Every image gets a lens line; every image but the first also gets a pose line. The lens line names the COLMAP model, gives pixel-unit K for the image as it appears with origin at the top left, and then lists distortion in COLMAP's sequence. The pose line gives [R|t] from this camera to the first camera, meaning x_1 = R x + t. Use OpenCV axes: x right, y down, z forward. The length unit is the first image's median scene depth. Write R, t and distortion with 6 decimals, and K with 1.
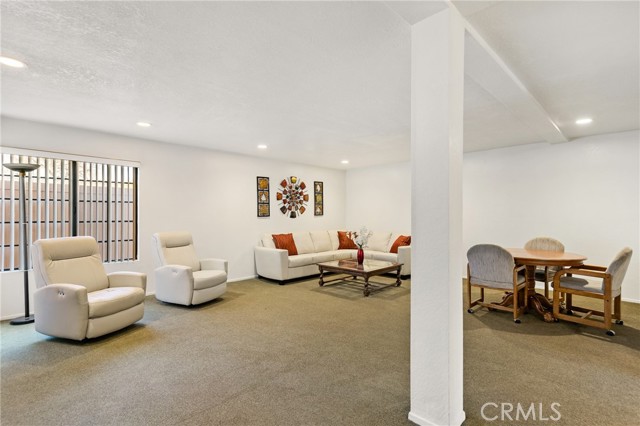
lens RADIAL K [[321.7, 0, 320.0], [0, 321.7, 213.0], [0, 0, 1]] dist [-0.001462, -0.000824]
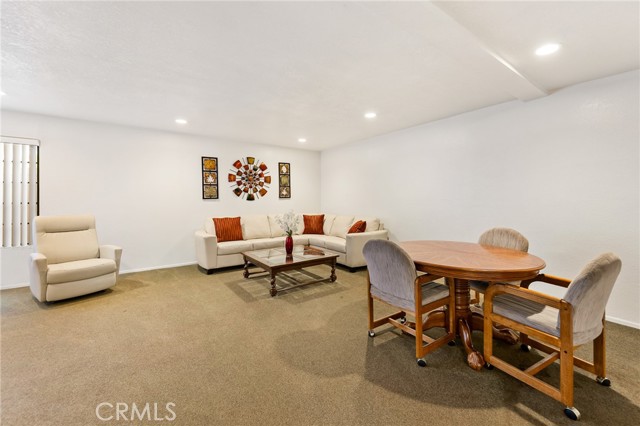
lens RADIAL K [[283.4, 0, 319.9], [0, 283.4, 193.8], [0, 0, 1]] dist [0.001814, 0.000269]
pose [[0.990315, -0.000882, -0.138839, 0.265449], [-0.000751, 0.999931, -0.011715, 0.005698], [0.138839, 0.011706, 0.990246, 0.223077]]
